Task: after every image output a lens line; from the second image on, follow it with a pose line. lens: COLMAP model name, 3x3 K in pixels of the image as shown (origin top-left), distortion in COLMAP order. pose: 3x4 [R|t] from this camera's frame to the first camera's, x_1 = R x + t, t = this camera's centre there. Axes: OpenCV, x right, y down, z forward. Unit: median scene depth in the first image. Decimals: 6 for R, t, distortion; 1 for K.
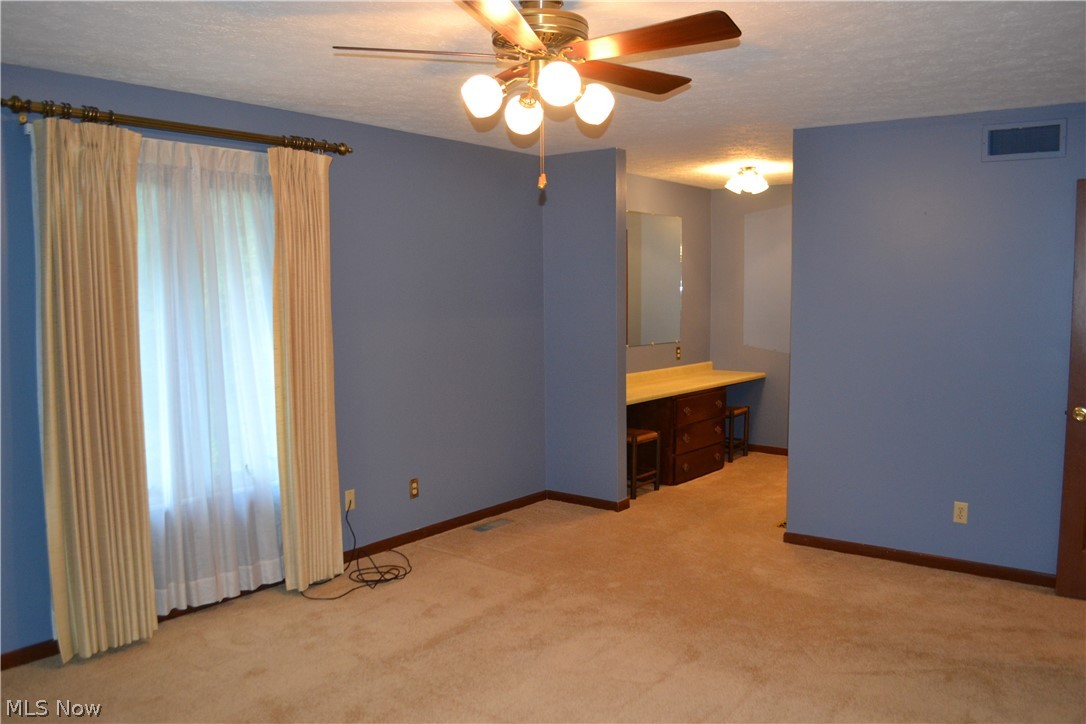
lens RADIAL K [[870.8, 0, 542.7], [0, 870.8, 361.9], [0, 0, 1]] dist [-0.080946, 0.016024]
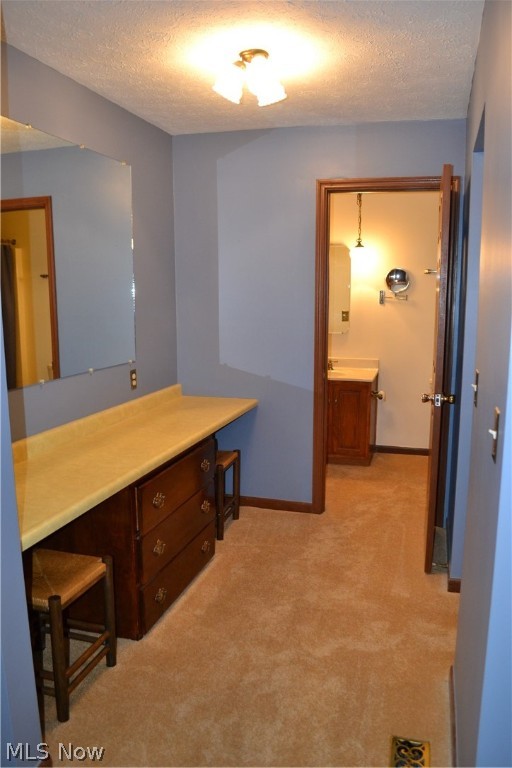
lens RADIAL K [[615.8, 0, 256.9], [0, 615.8, 383.2], [0, 0, 1]] dist [-0.080946, 0.016024]
pose [[0.933649, -0.055704, 0.353831, 0.091383], [0.033707, 0.997114, 0.068032, -0.041617], [-0.356599, -0.051591, 0.932832, 0.620127]]
